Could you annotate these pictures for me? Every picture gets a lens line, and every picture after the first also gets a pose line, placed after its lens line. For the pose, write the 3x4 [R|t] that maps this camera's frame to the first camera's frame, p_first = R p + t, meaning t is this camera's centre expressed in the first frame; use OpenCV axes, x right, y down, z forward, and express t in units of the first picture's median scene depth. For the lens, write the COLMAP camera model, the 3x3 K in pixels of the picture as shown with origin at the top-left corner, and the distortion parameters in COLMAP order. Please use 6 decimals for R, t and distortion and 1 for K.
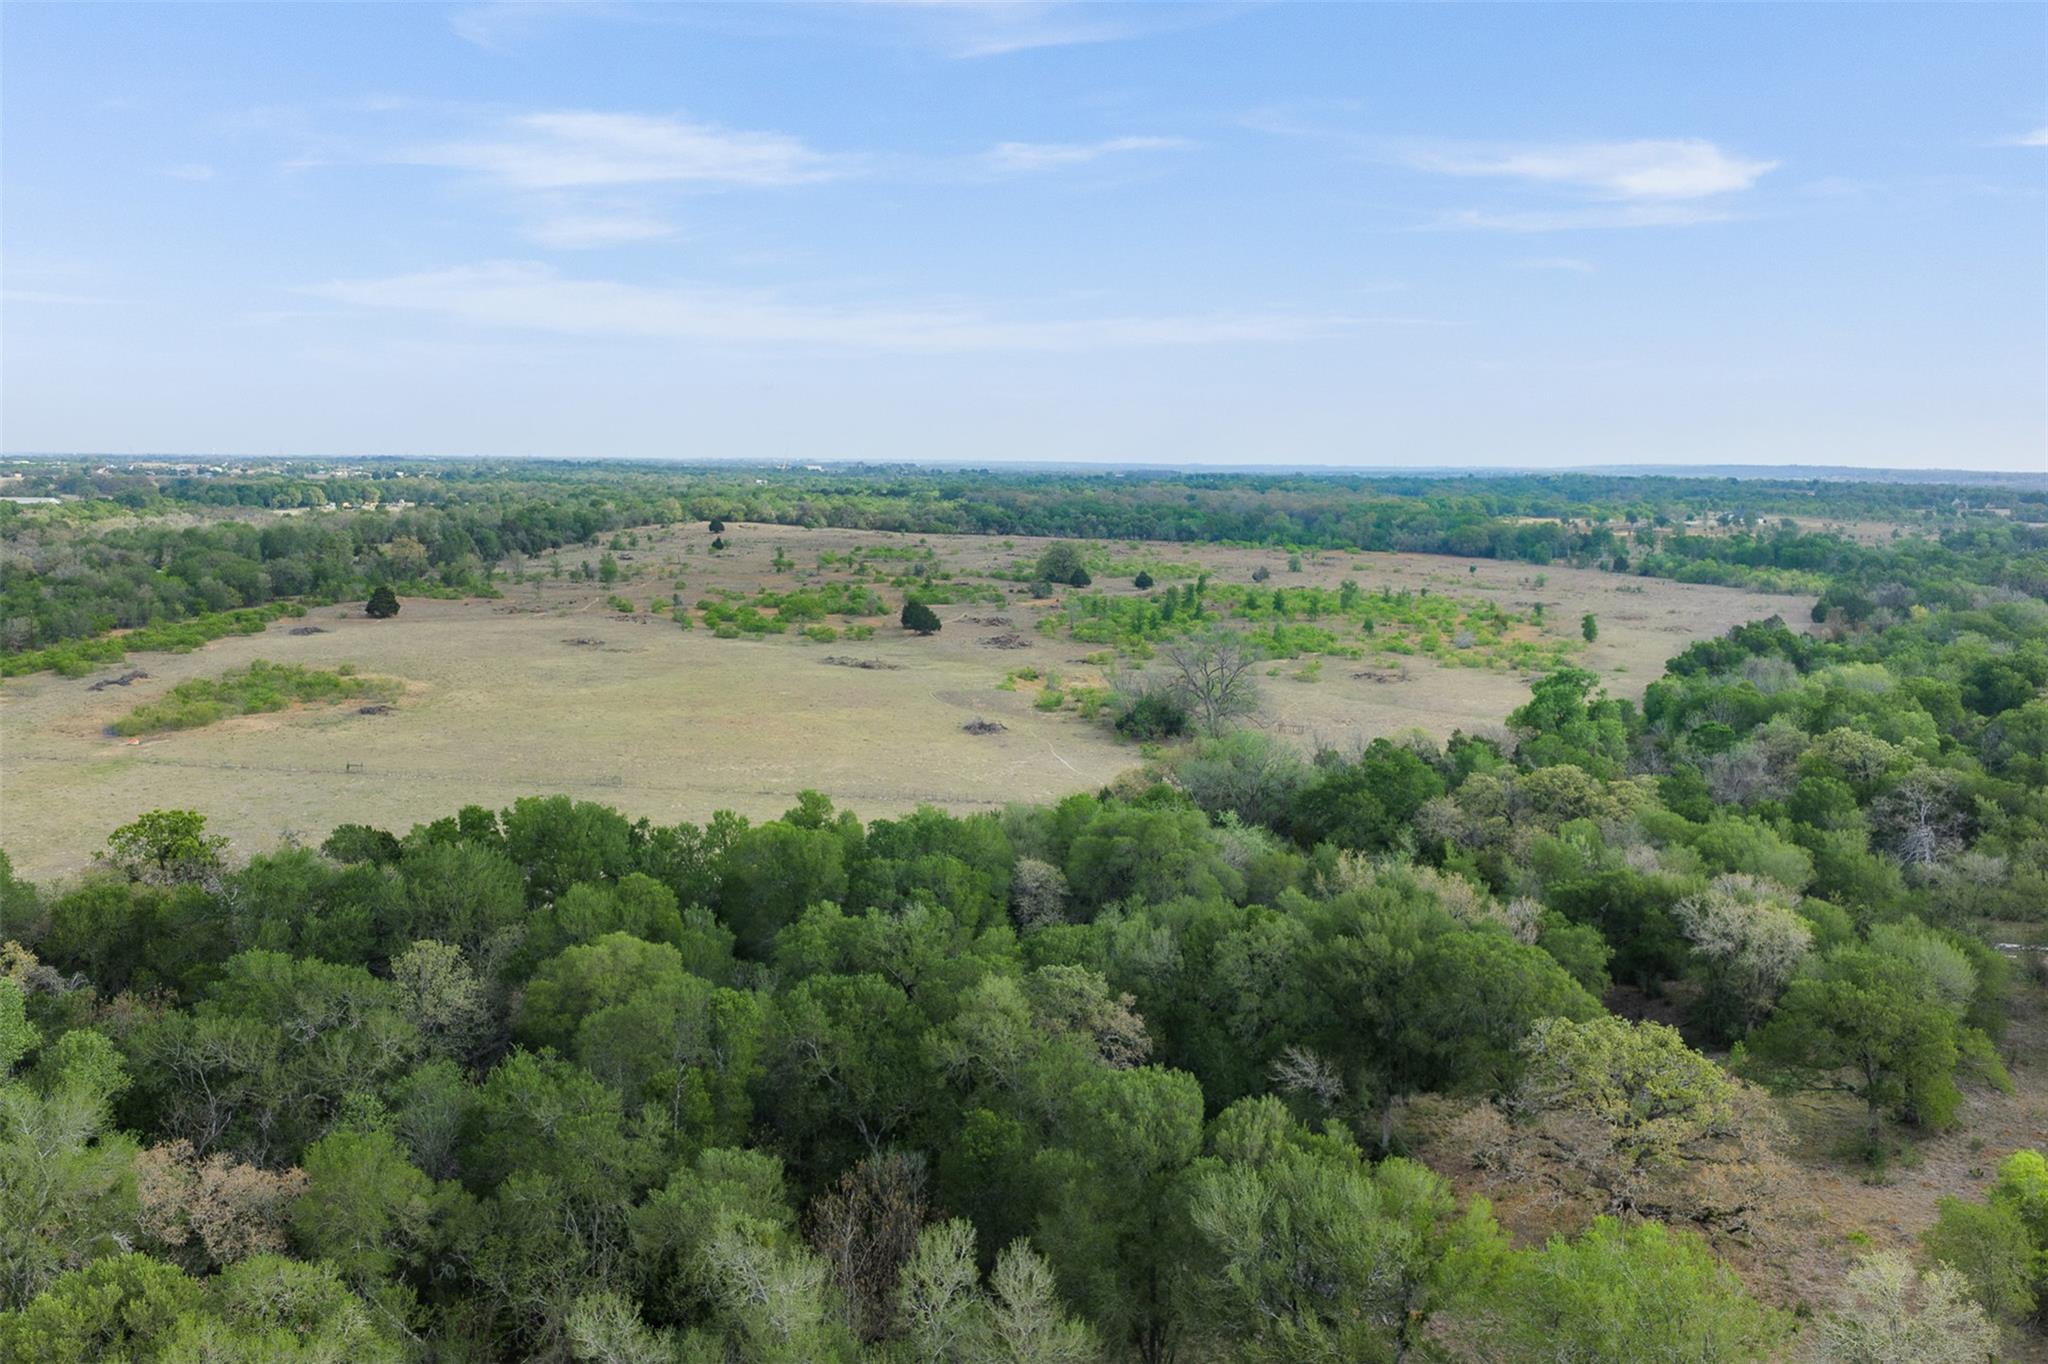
lens RADIAL K [[1680.3, 0, 1024.0], [0, 1680.3, 682.0], [0, 0, 1]] dist [0.015496, -0.016277]
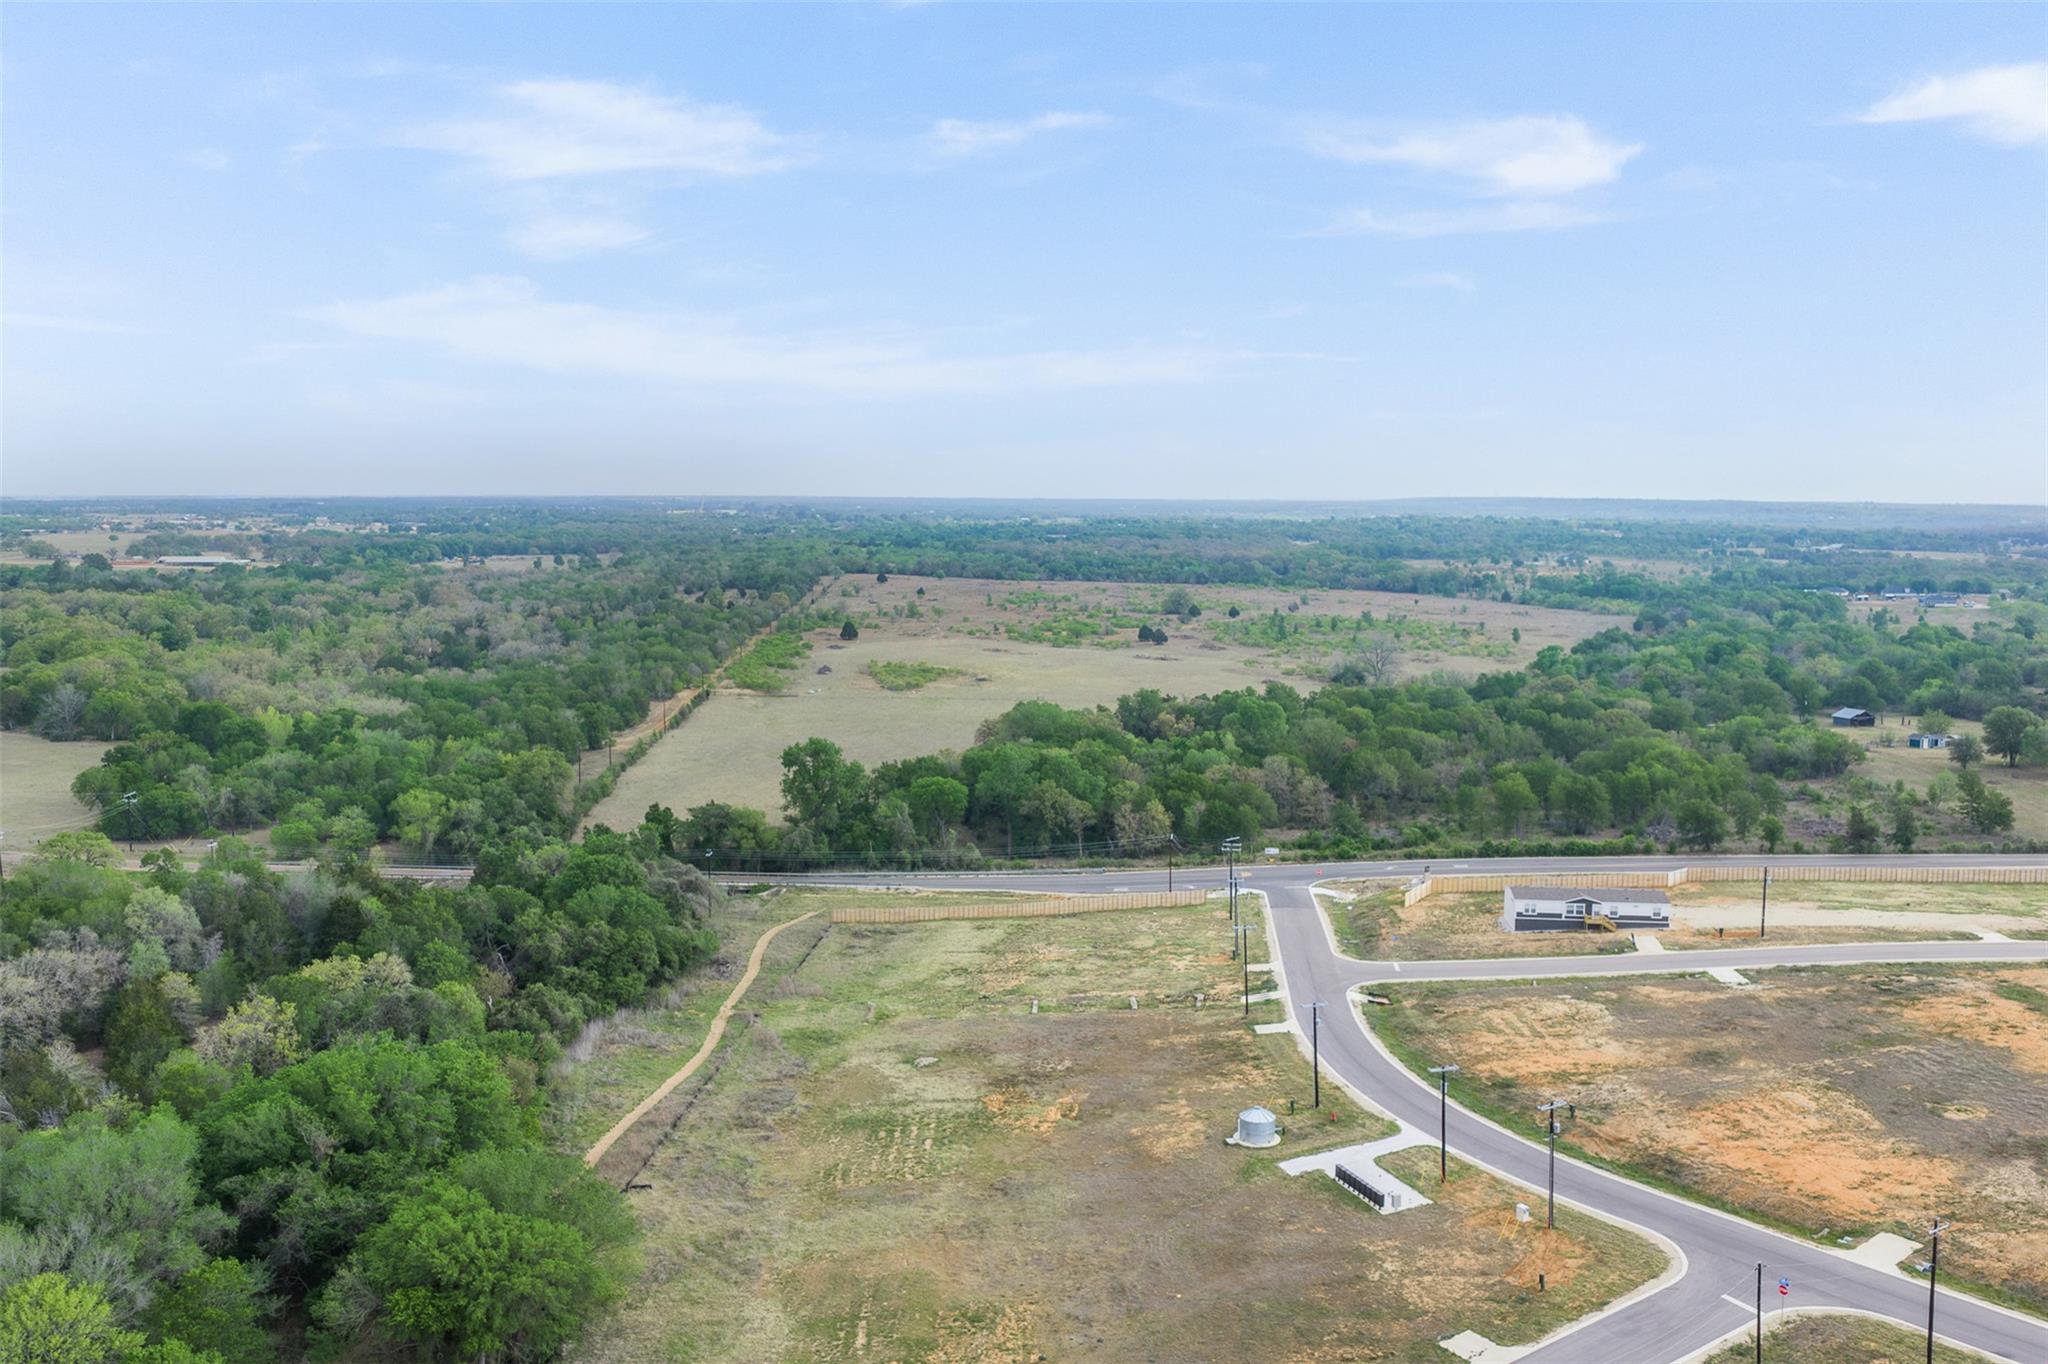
lens RADIAL K [[1680.3, 0, 1024.0], [0, 1680.3, 682.0], [0, 0, 1]] dist [0.015496, -0.016277]
pose [[0.994786, -0.018447, 0.100300, -0.250605], [0.020352, 0.999631, -0.017999, 0.027027], [-0.099931, 0.019946, 0.994794, -0.497840]]
